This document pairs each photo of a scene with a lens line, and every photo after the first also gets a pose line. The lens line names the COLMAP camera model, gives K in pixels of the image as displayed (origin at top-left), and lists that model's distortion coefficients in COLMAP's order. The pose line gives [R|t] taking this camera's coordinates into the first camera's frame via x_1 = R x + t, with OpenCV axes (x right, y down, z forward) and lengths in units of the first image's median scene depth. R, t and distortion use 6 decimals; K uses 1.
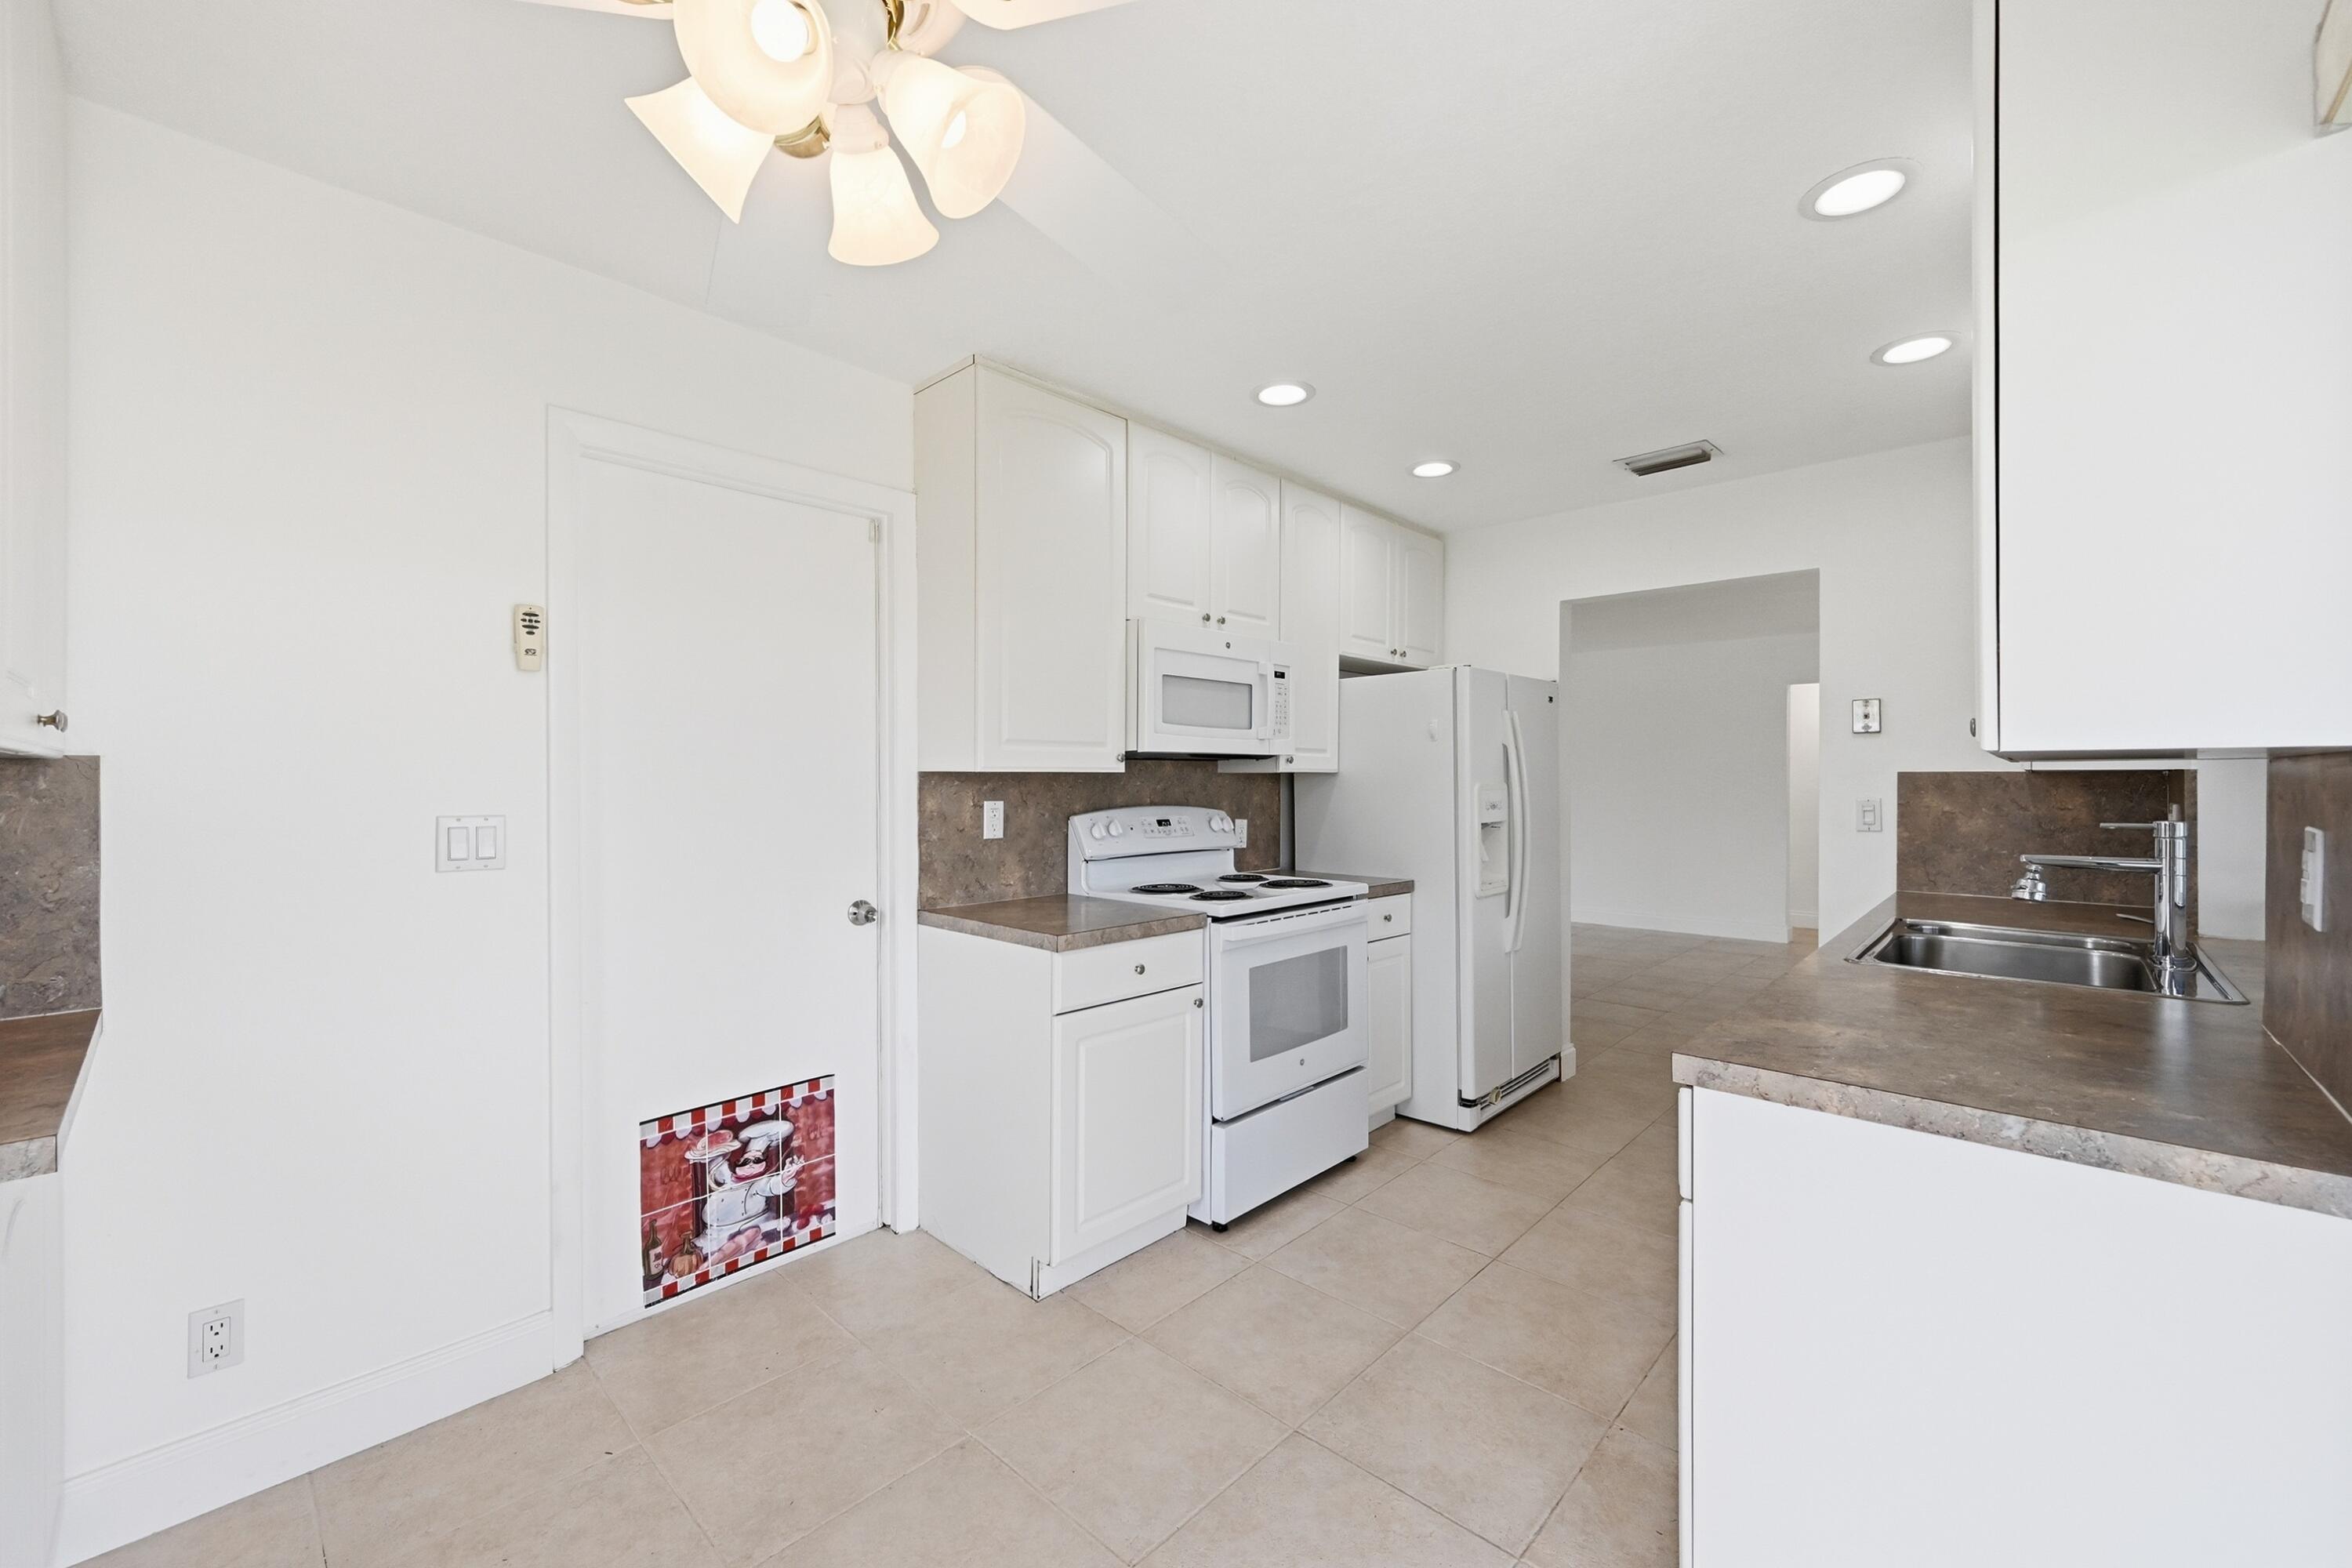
lens RADIAL K [[938.6, 0, 1170.3], [0, 938.6, 778.0], [0, 0, 1]] dist [-0.000920, 0.000088]
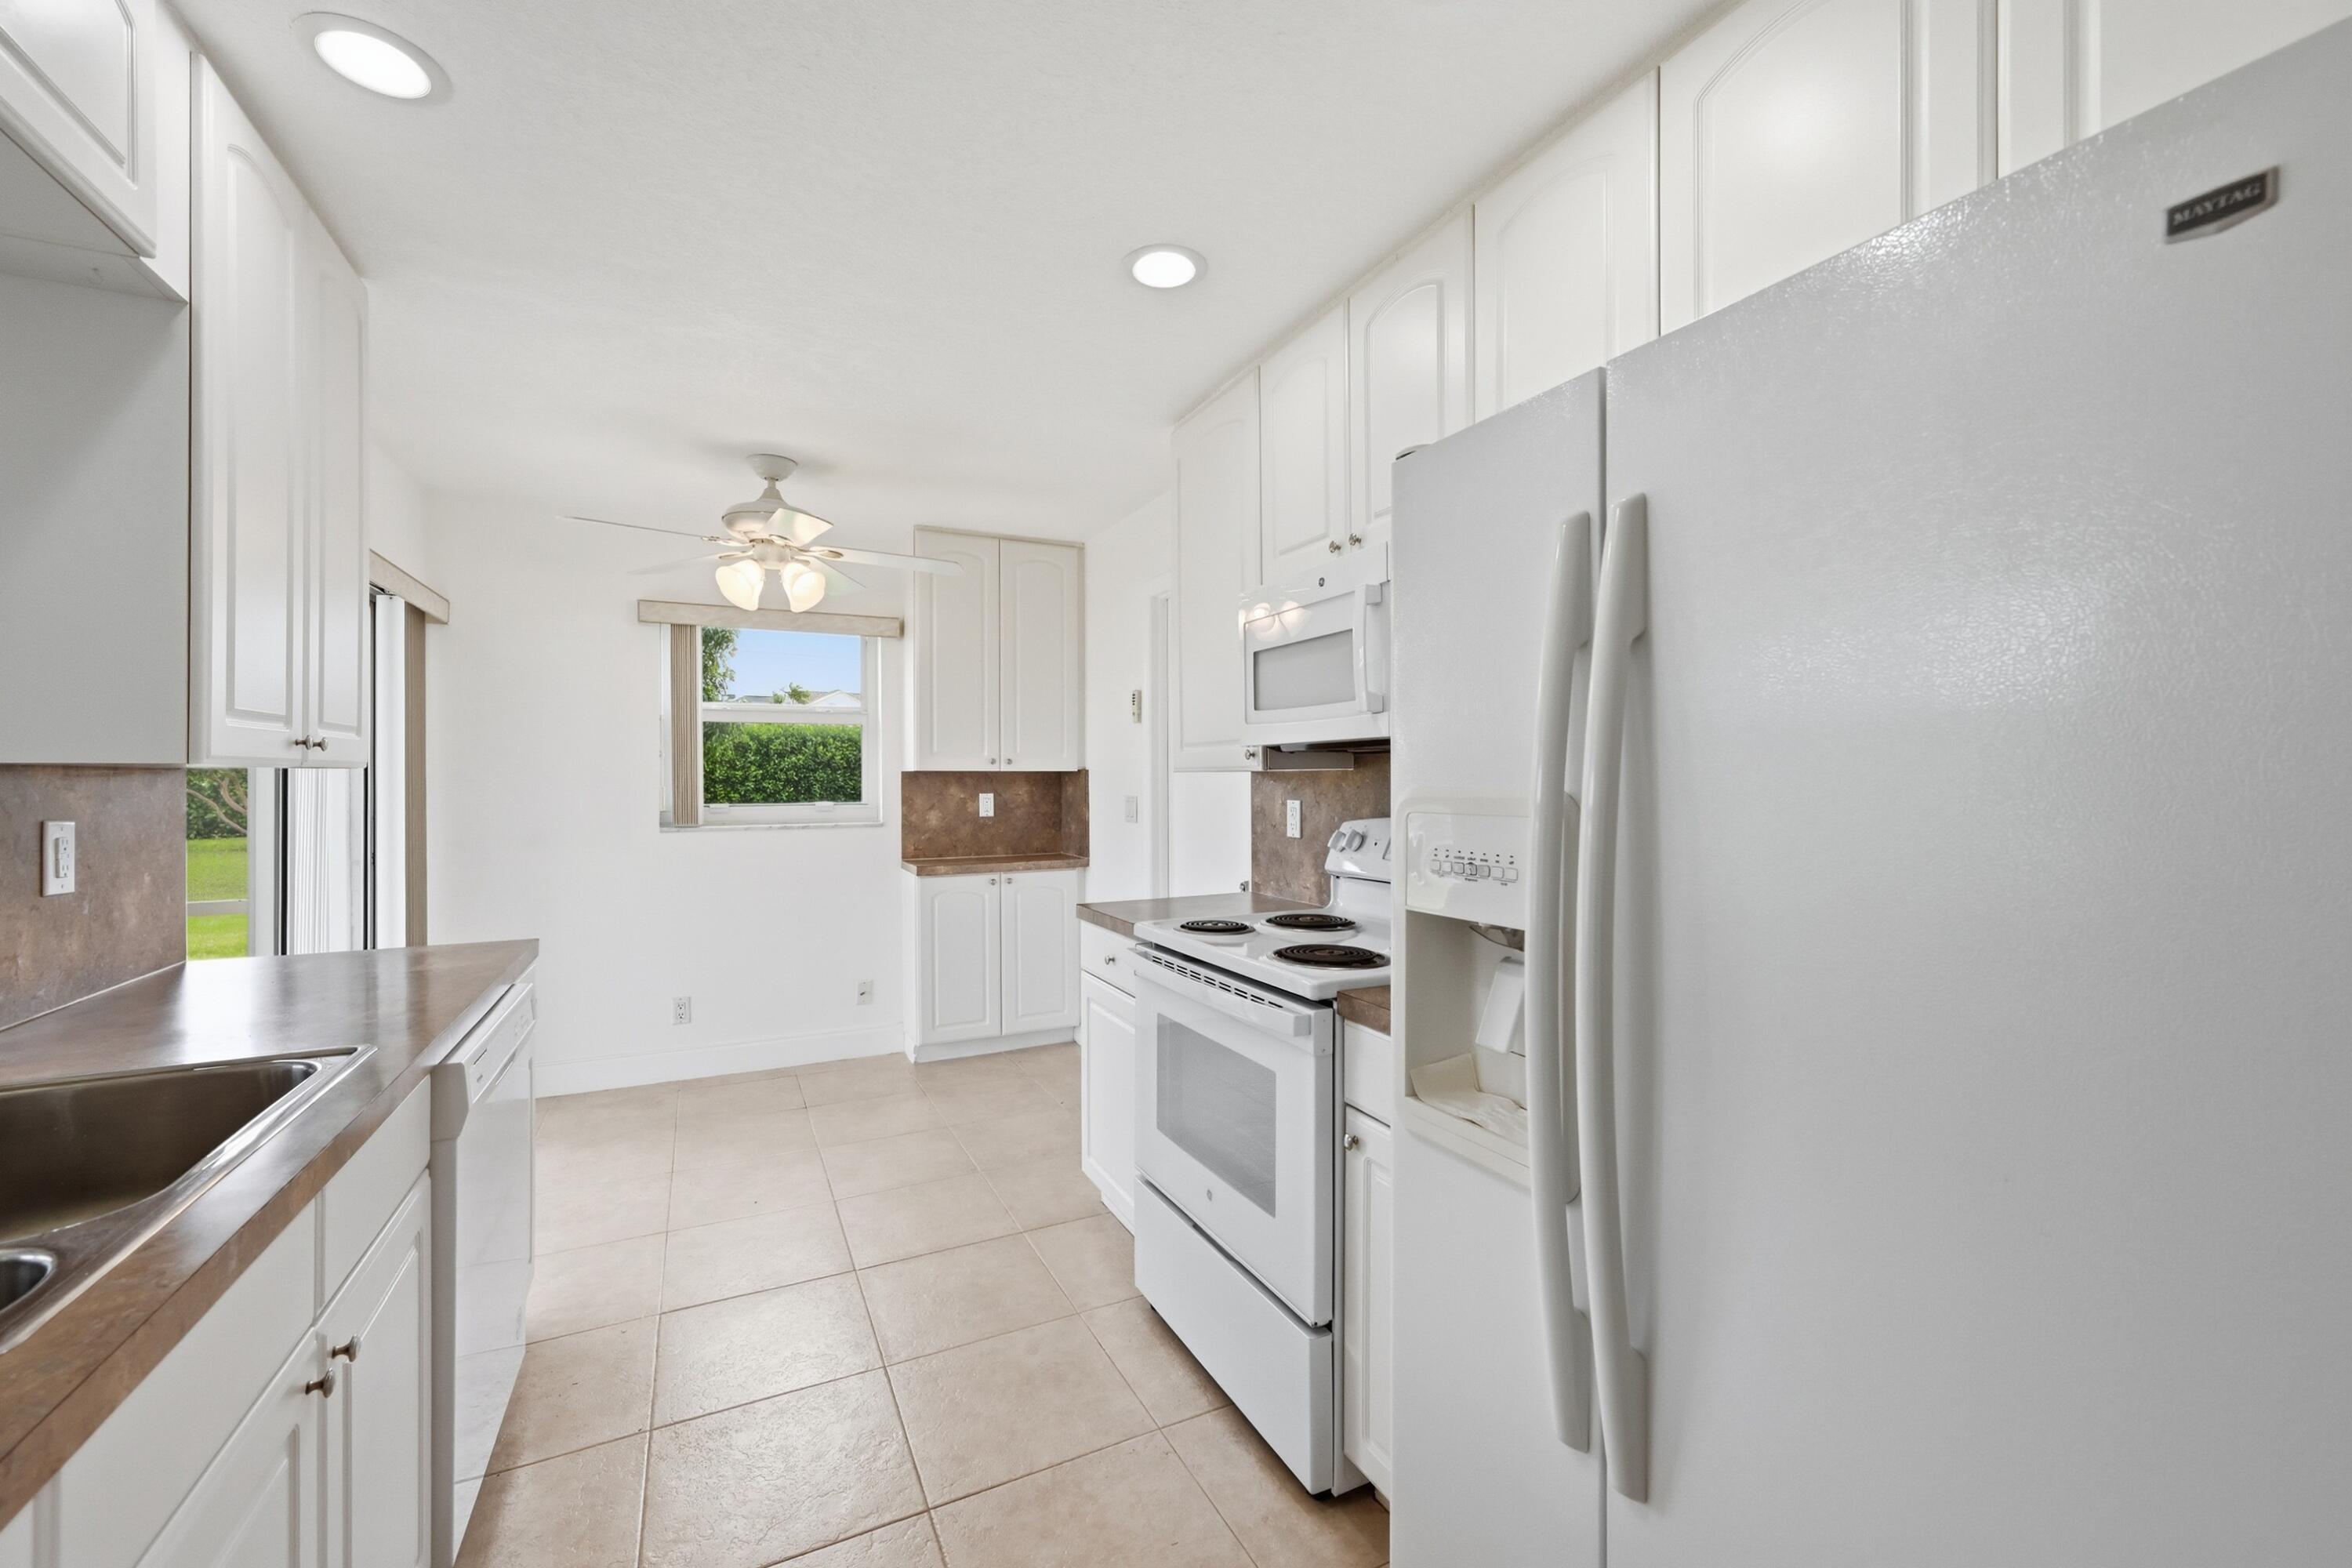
lens RADIAL K [[938.6, 0, 1170.3], [0, 938.6, 778.0], [0, 0, 1]] dist [-0.000920, 0.000088]
pose [[-0.341602, 0.003213, -0.939839, 0.804663], [0.003809, 0.999991, 0.002035, -0.001754], [0.939837, -0.002885, -0.341611, 1.228937]]
